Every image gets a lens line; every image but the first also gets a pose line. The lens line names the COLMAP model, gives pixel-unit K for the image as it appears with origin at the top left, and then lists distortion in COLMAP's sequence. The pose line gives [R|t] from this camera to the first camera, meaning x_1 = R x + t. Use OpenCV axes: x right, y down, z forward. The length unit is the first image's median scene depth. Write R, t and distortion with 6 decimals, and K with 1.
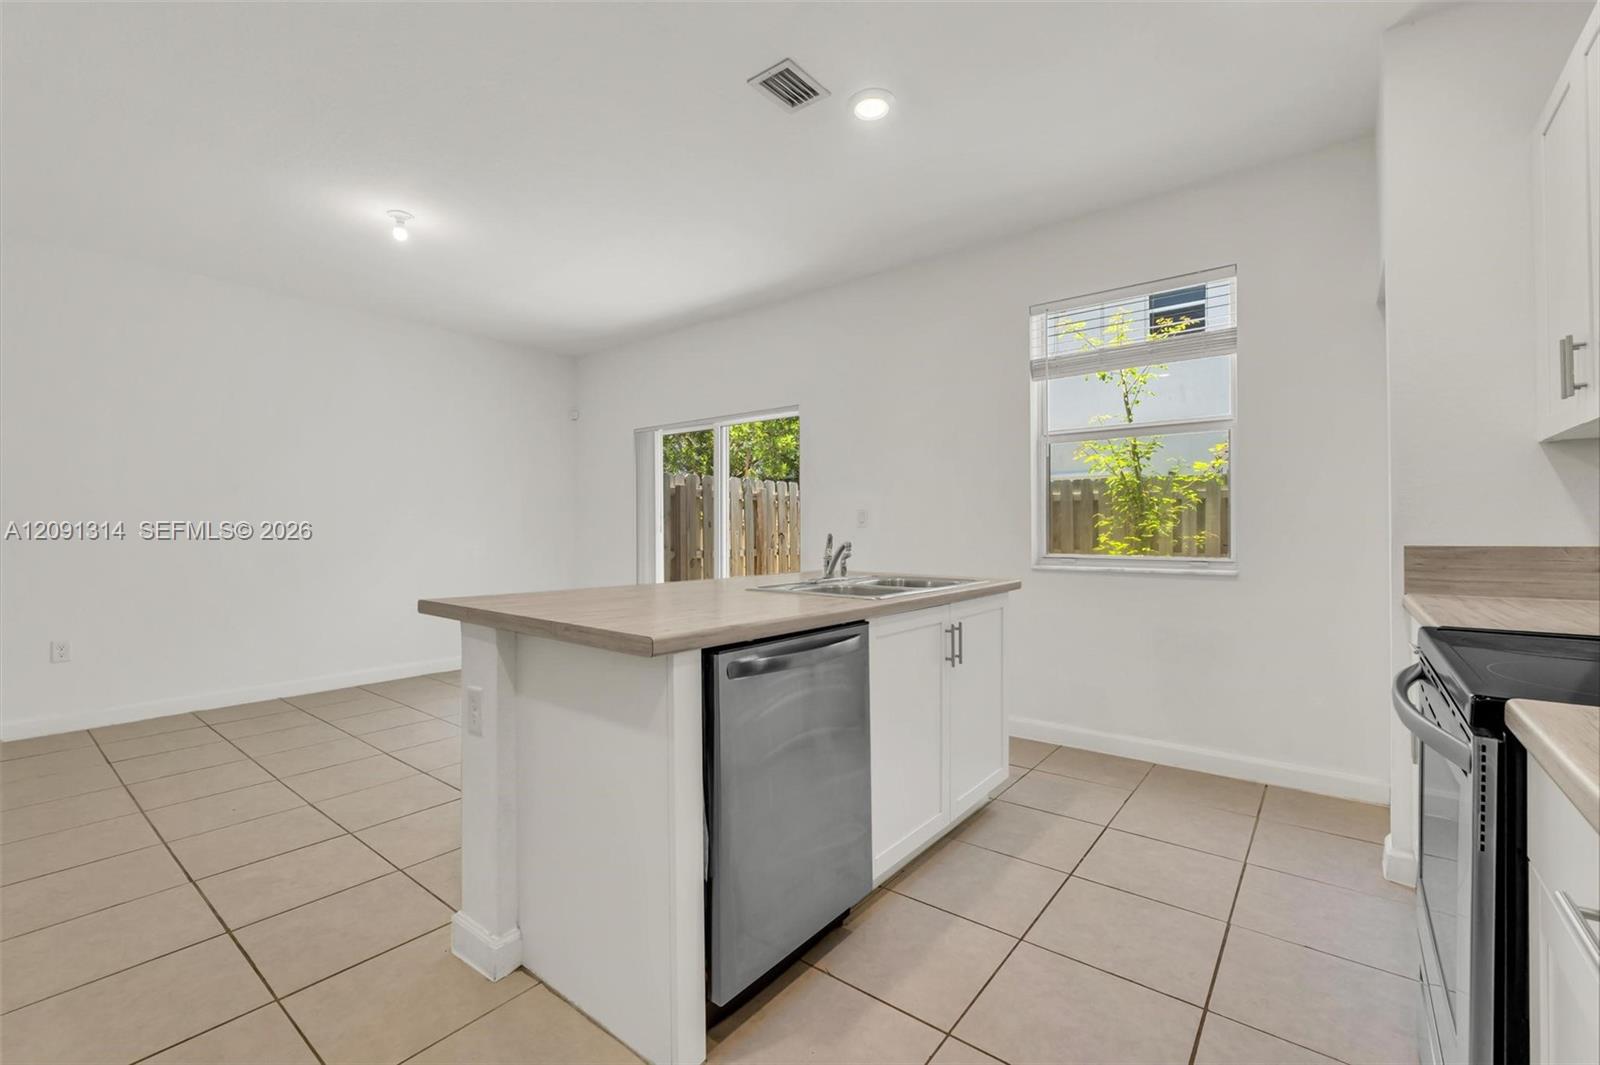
lens RADIAL K [[675.1, 0, 809.6], [0, 675.1, 530.4], [0, 0, 1]] dist [-0.002865, -0.000234]
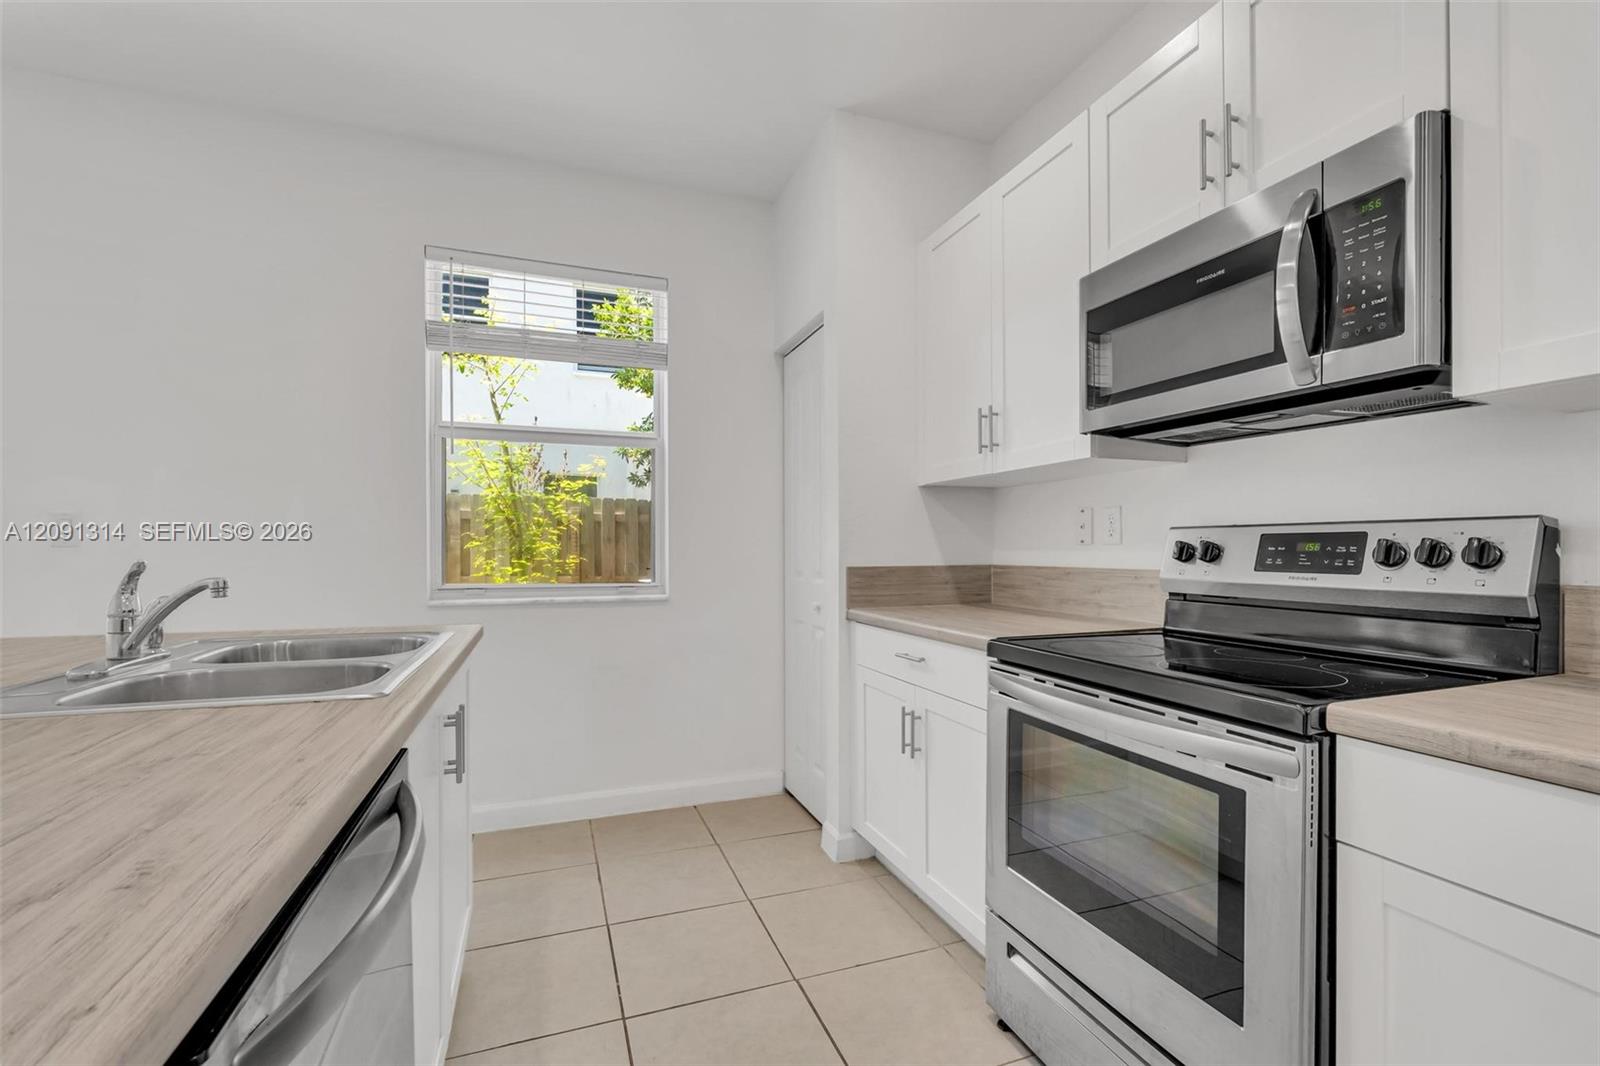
lens RADIAL K [[682.5, 0, 802.8], [0, 682.5, 553.2], [0, 0, 1]] dist [-0.000072, 0.000024]
pose [[0.515828, -0.000316, 0.856692, -0.110320], [-0.001535, 0.999998, 0.001293, -0.001346], [-0.856691, -0.001982, 0.515826, 0.321113]]
